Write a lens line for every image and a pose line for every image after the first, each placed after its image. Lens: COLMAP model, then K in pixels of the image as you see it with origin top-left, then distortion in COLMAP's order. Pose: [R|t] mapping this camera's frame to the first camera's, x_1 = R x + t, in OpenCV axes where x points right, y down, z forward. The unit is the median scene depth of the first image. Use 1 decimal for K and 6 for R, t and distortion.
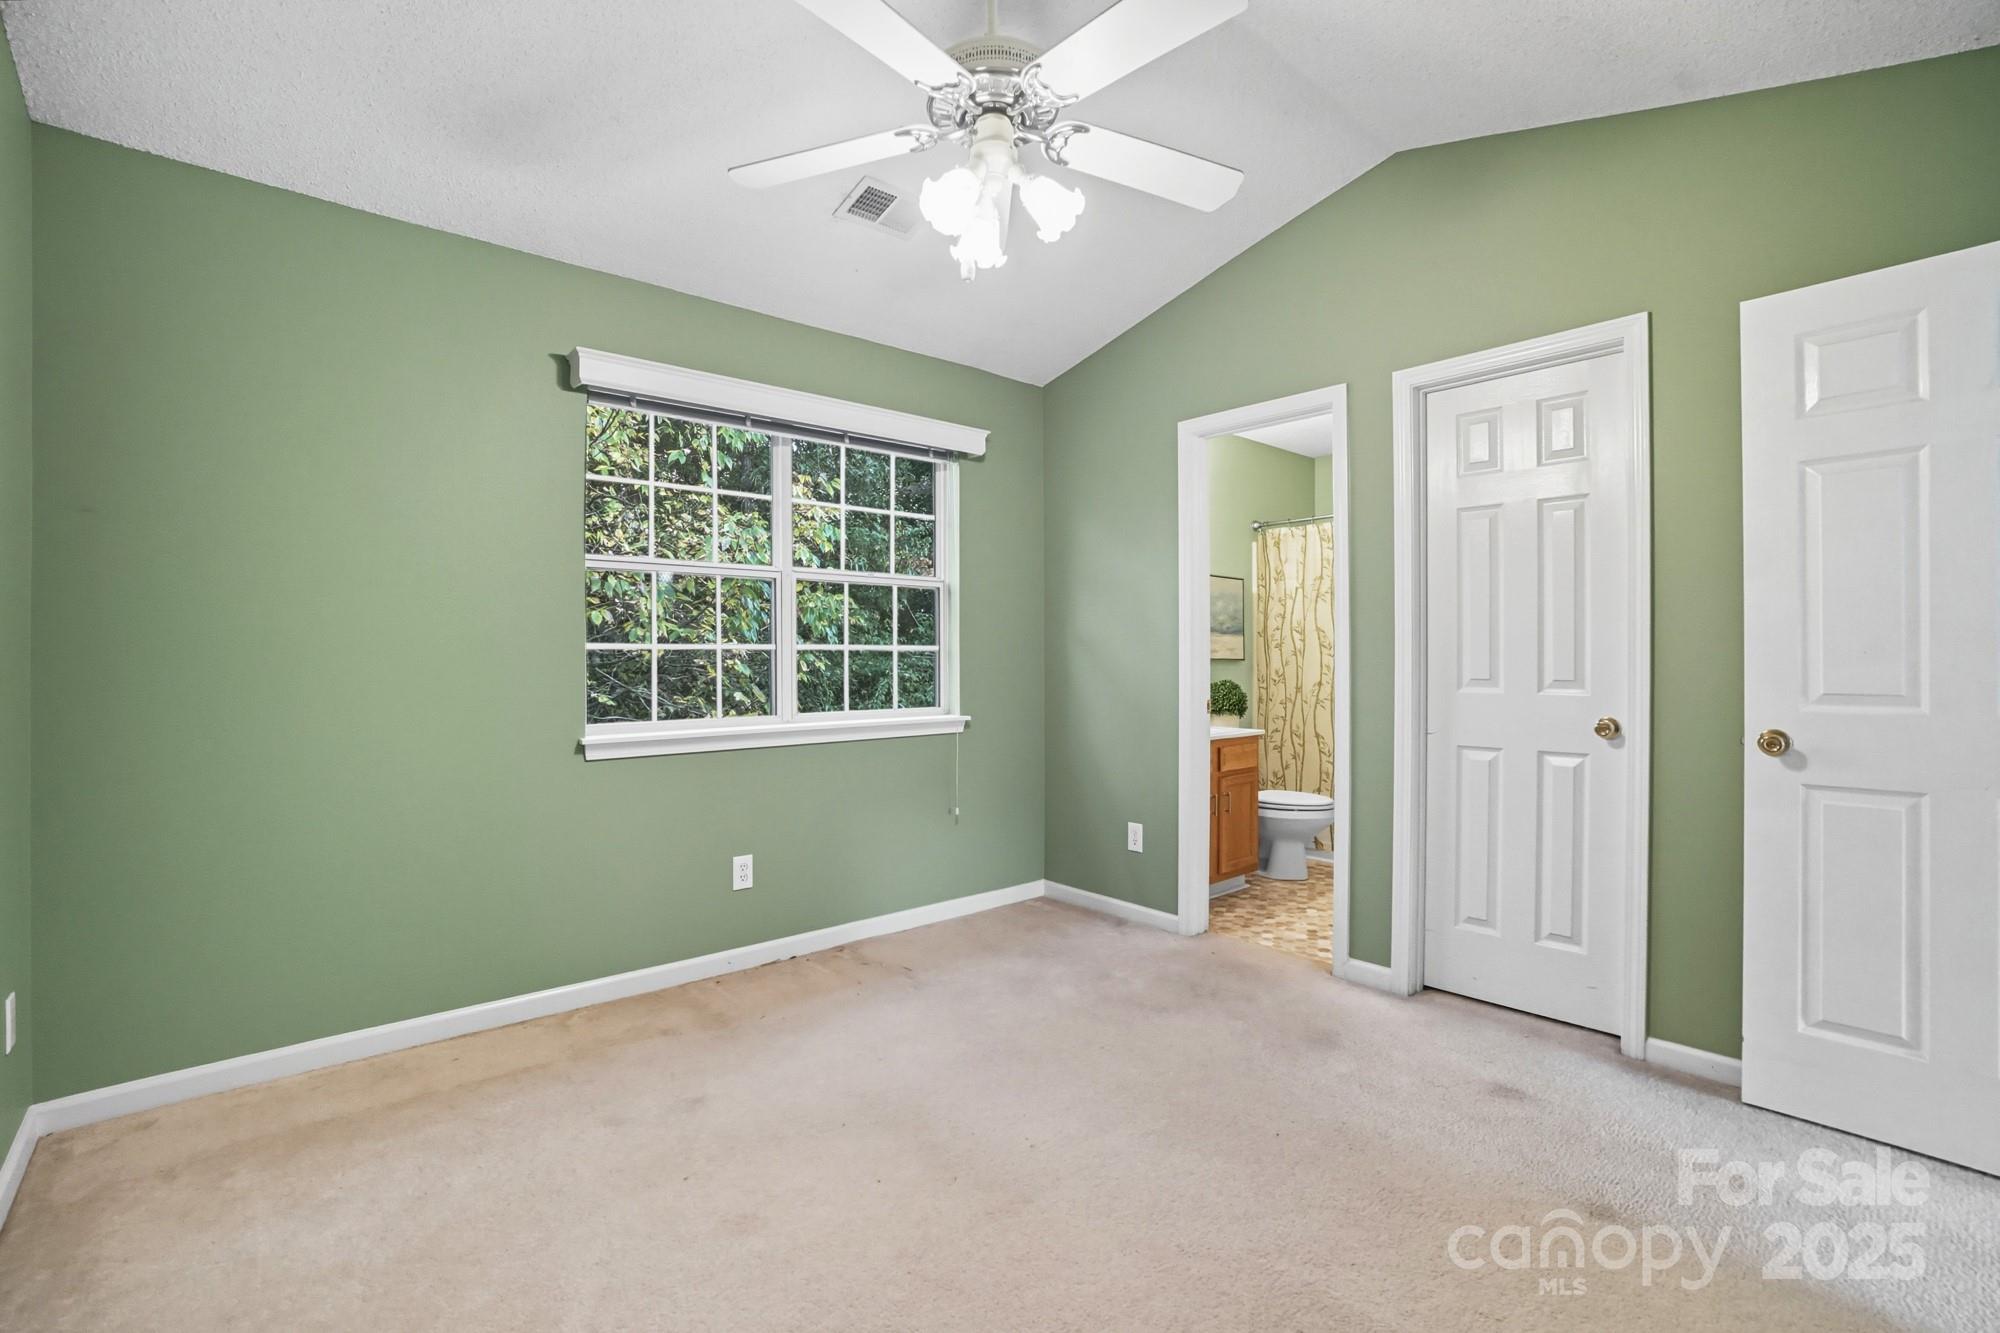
lens RADIAL K [[910.6, 0, 993.4], [0, 910.6, 647.9], [0, 0, 1]] dist [-0.050255, 0.010936]
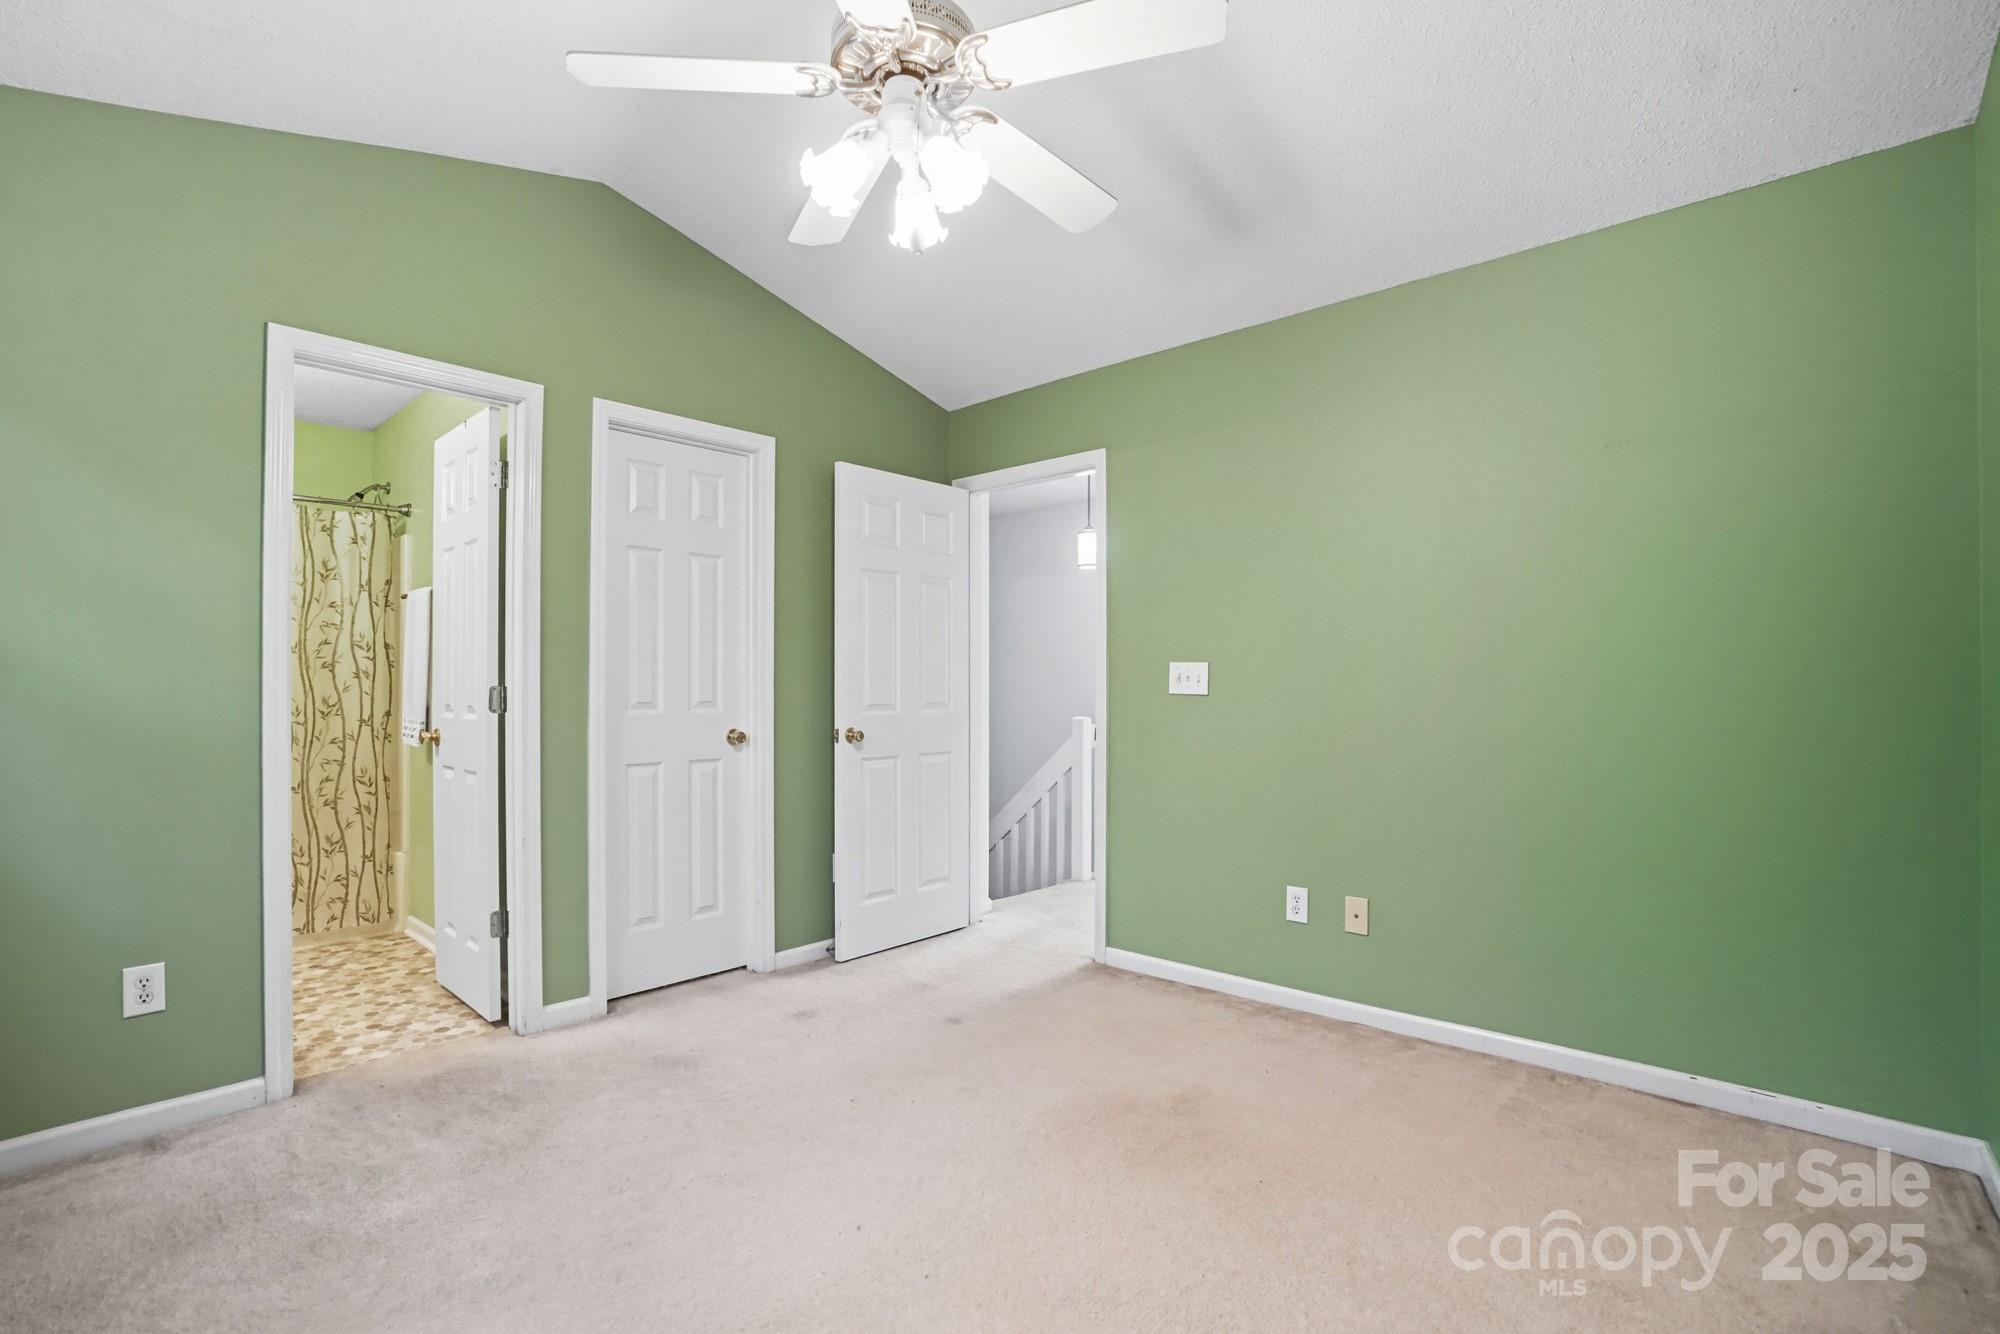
lens RADIAL K [[910.6, 0, 999.5], [0, 910.6, 681.3], [0, 0, 1]] dist [-0.050255, 0.010936]
pose [[-0.121388, 0.001038, 0.992605, -0.612022], [-0.013406, 0.999907, -0.002685, 0.005848], [-0.992515, -0.013633, -0.121363, 0.689975]]
